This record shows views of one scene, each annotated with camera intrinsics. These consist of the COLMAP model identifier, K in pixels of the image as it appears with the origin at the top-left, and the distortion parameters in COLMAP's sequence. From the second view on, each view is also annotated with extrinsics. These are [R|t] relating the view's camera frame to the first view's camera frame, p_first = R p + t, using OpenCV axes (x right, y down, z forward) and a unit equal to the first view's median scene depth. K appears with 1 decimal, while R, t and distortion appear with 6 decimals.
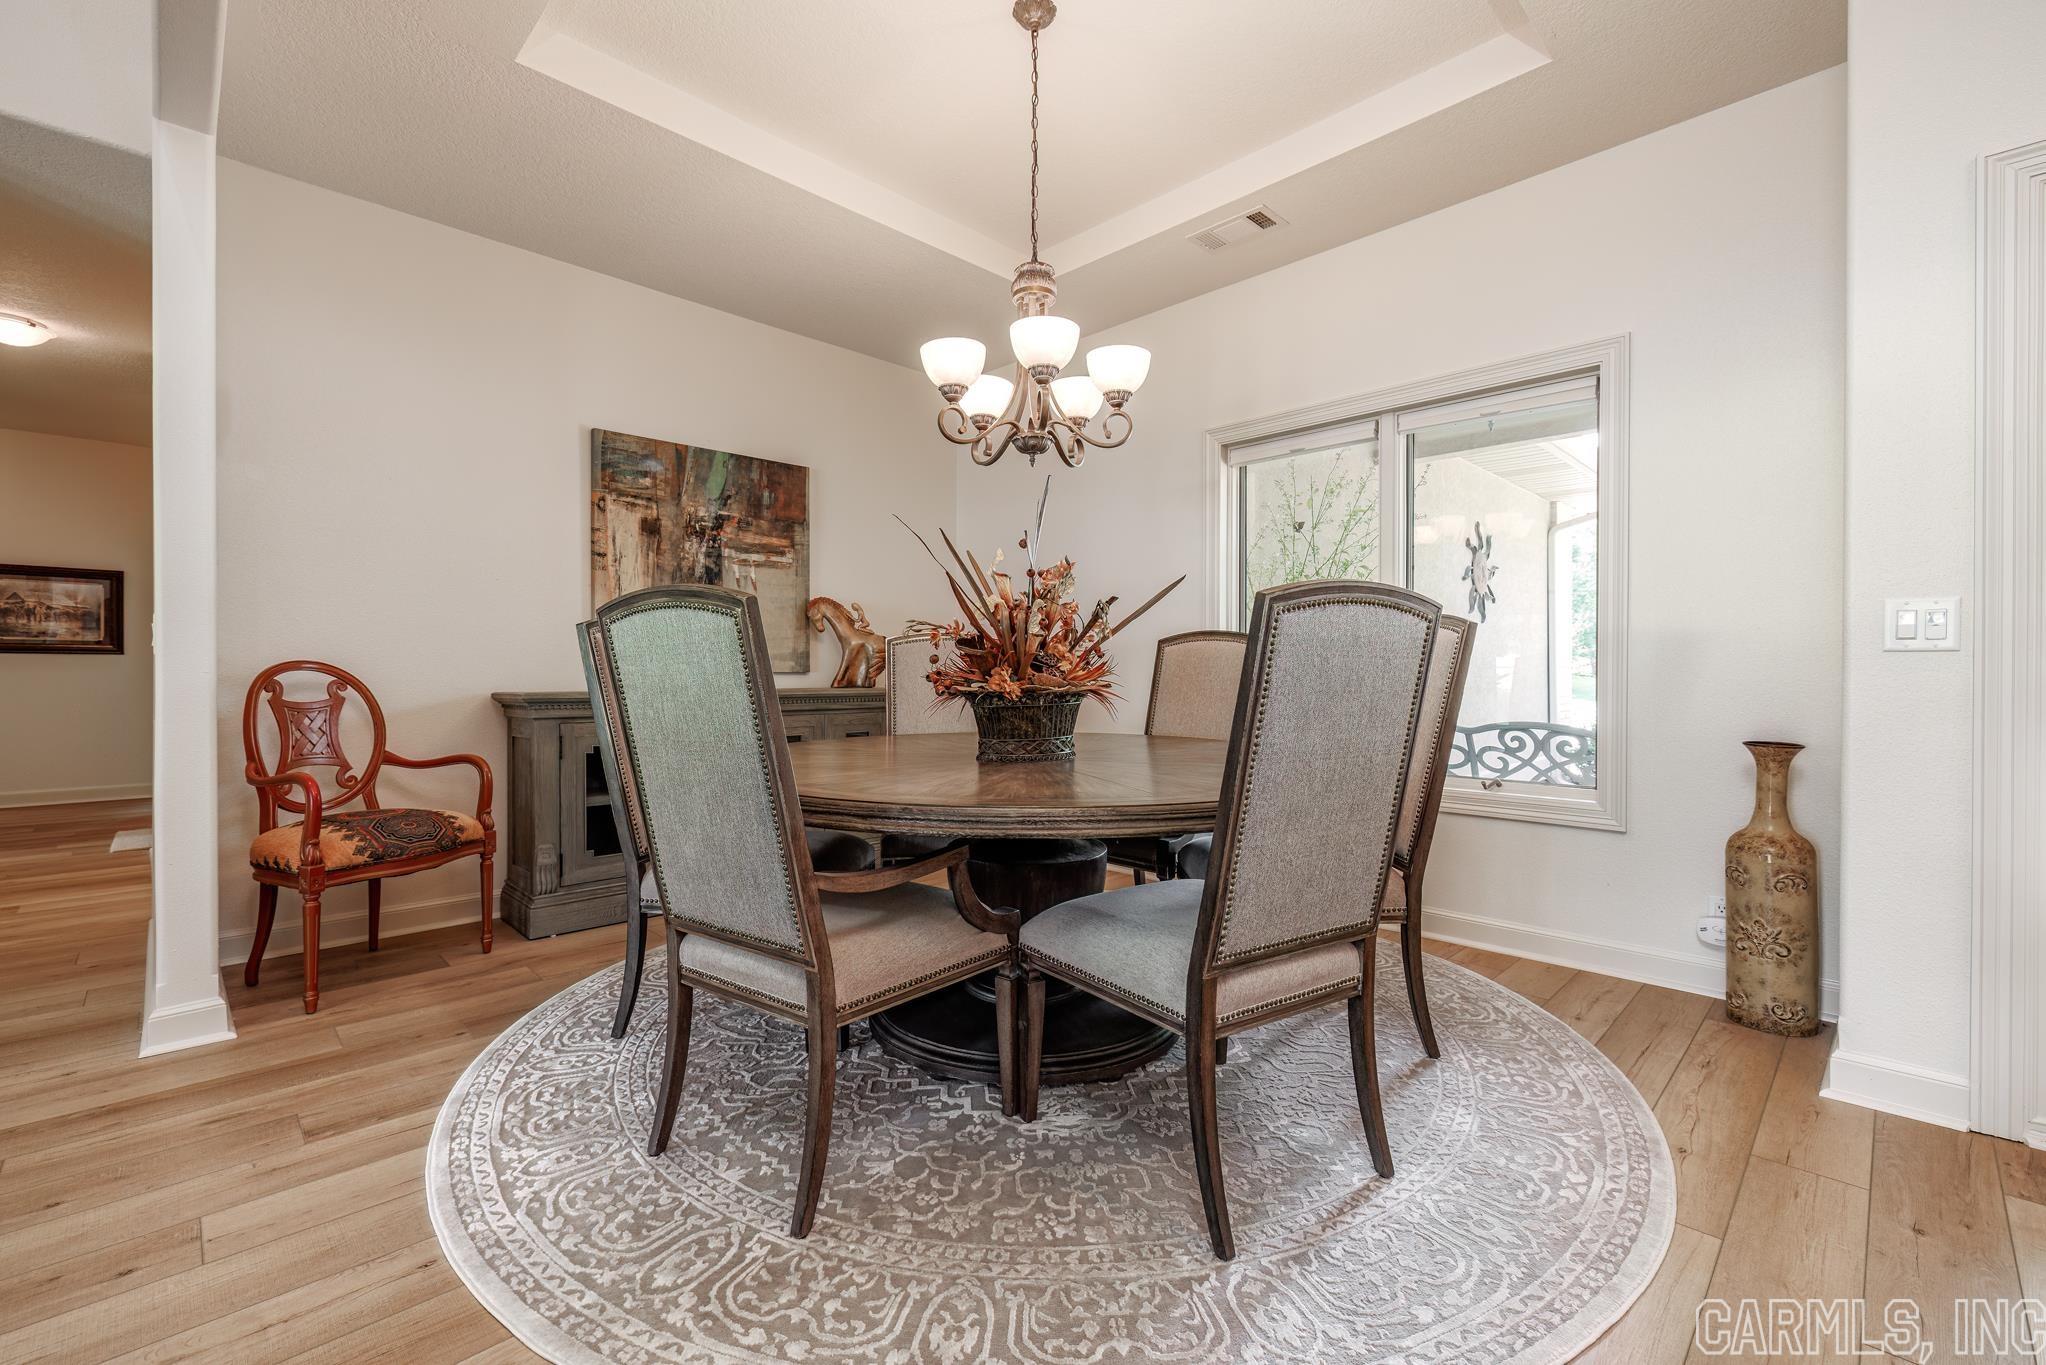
lens RADIAL K [[865.5, 0, 1011.5], [0, 865.5, 675.6], [0, 0, 1]] dist [0.000113, -0.001518]
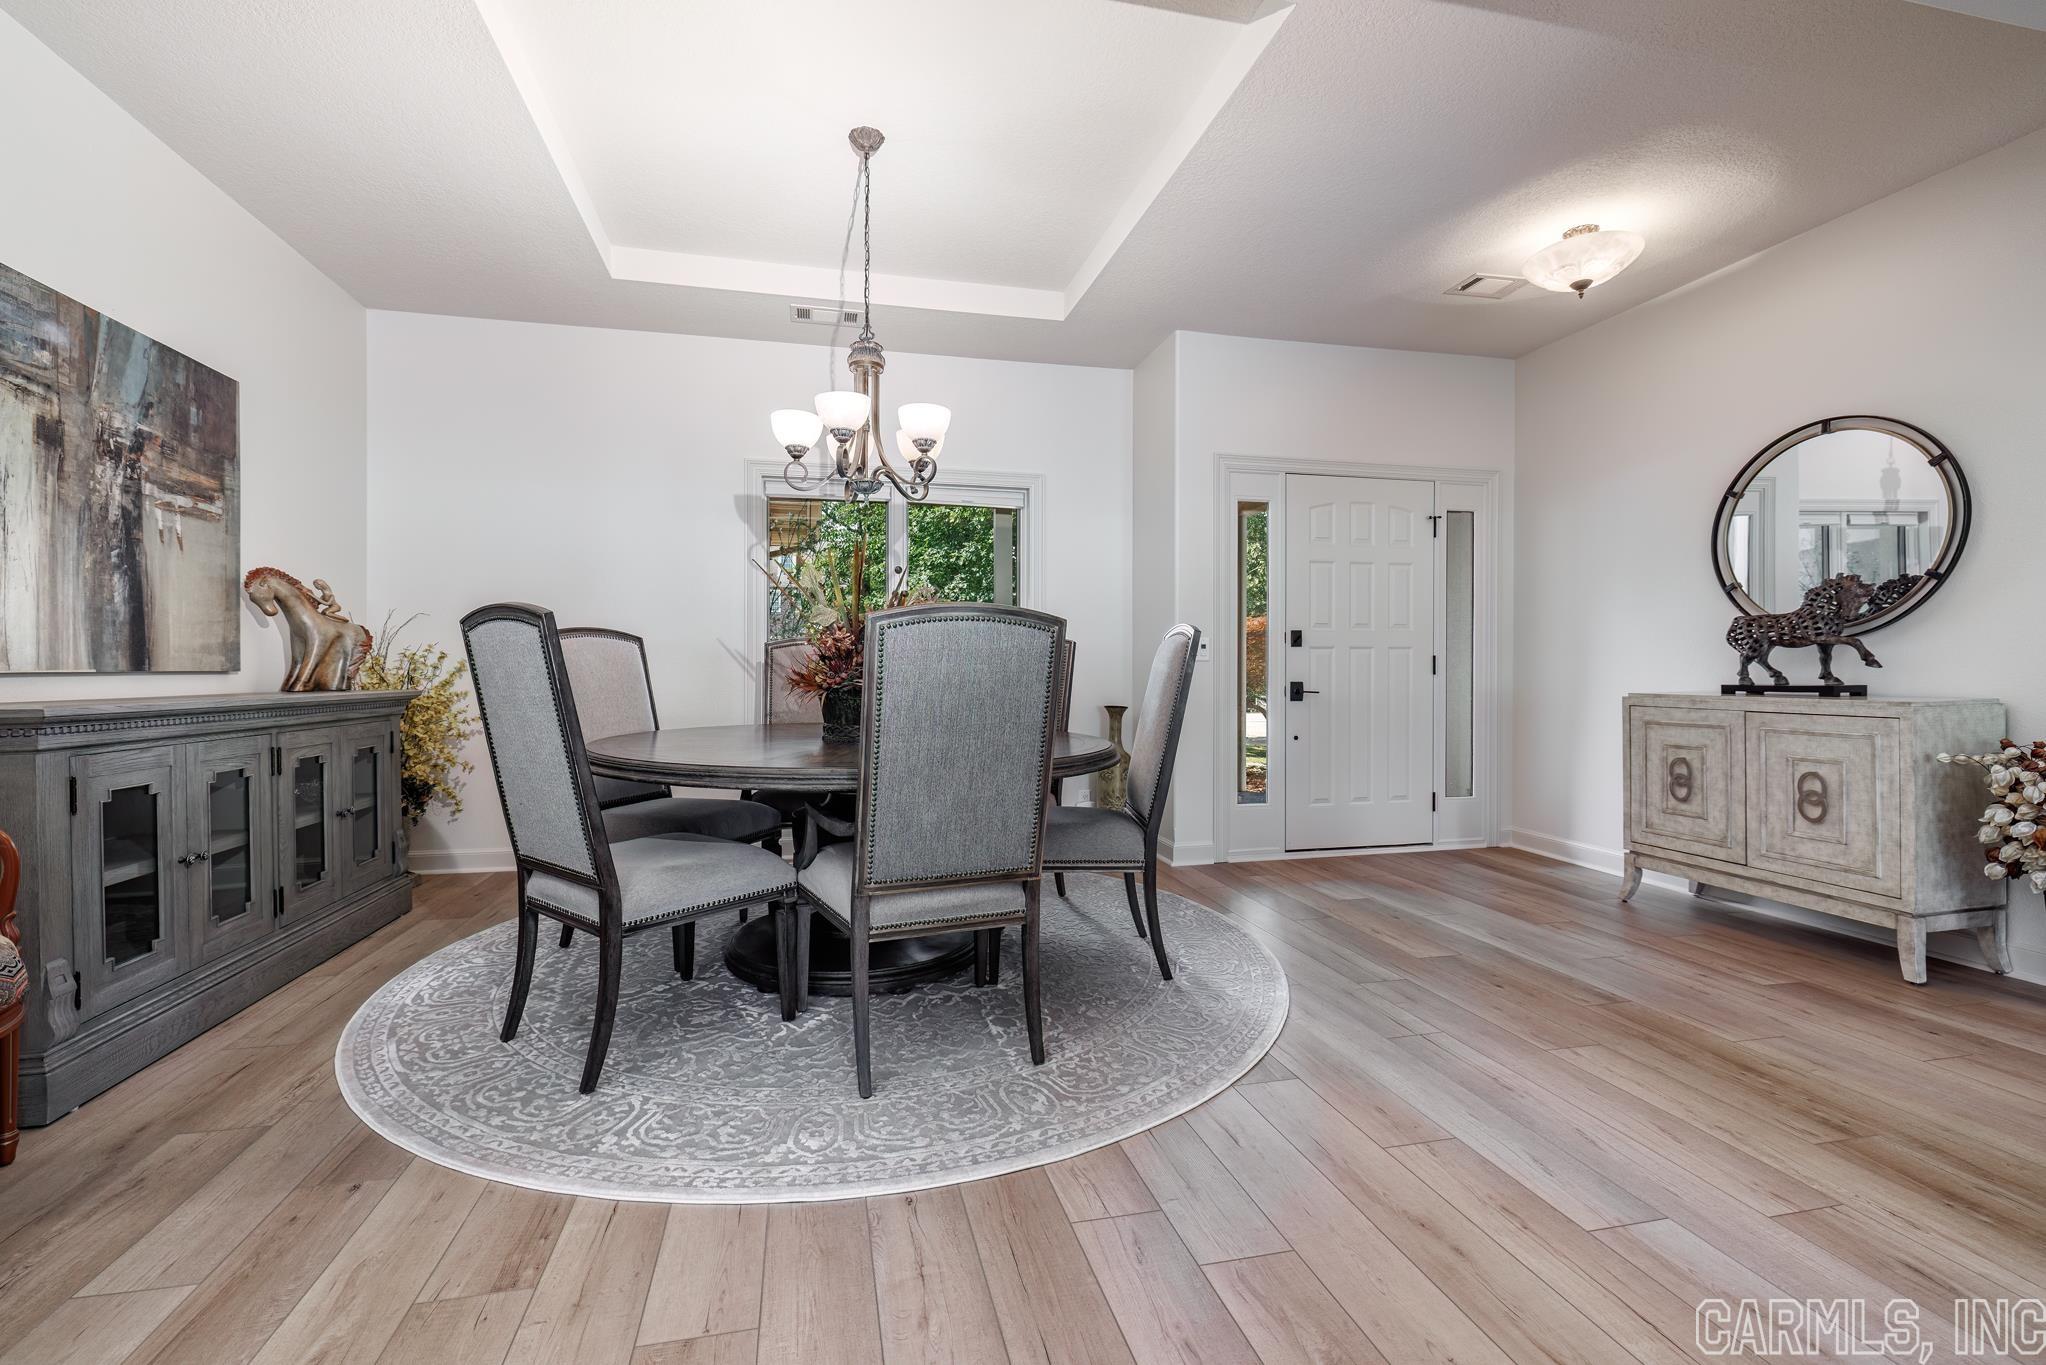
lens RADIAL K [[865.5, 0, 992.7], [0, 865.5, 674.1], [0, 0, 1]] dist [0.000113, -0.001518]
pose [[0.534480, -0.003562, 0.845173, -0.553183], [0.003256, 0.999992, 0.002156, -0.000874], [-0.845175, 0.001600, 0.534488, 0.109439]]
